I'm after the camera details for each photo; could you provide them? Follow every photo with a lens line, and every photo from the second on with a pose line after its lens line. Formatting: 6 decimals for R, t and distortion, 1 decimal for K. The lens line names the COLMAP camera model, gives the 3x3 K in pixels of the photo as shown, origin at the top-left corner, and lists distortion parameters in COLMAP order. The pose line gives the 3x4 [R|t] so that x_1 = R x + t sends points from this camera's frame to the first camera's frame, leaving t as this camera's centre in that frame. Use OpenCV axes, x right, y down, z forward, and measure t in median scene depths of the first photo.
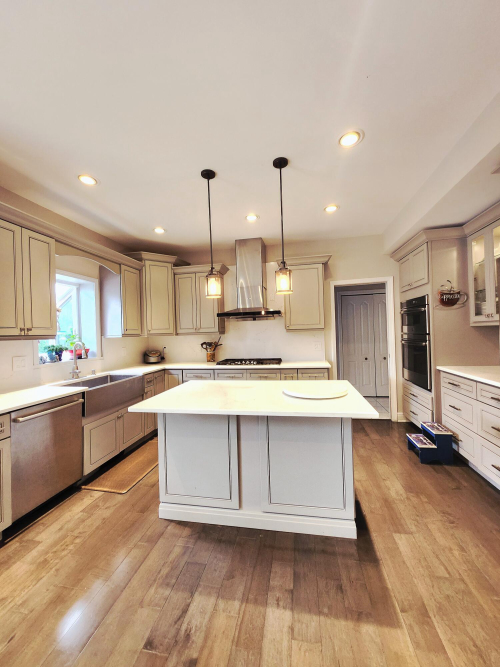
lens RADIAL K [[262.0, 0, 257.1], [0, 262.0, 333.6], [0, 0, 1]] dist [-0.009954, 0.000712]
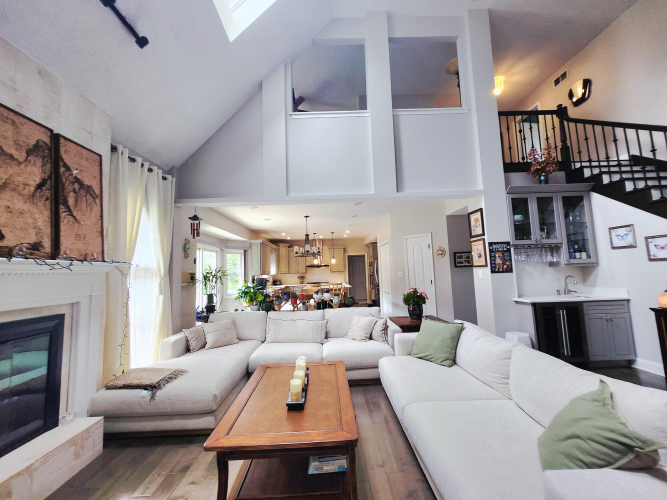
lens RADIAL K [[262.0, 0, 332.0], [0, 262.0, 248.1], [0, 0, 1]] dist [-0.009954, 0.000712]
pose [[0.983484, 0.012989, 0.180526, -0.371472], [0.003839, 0.995700, -0.092558, -0.006544], [-0.180952, 0.091722, 0.979206, -1.707354]]
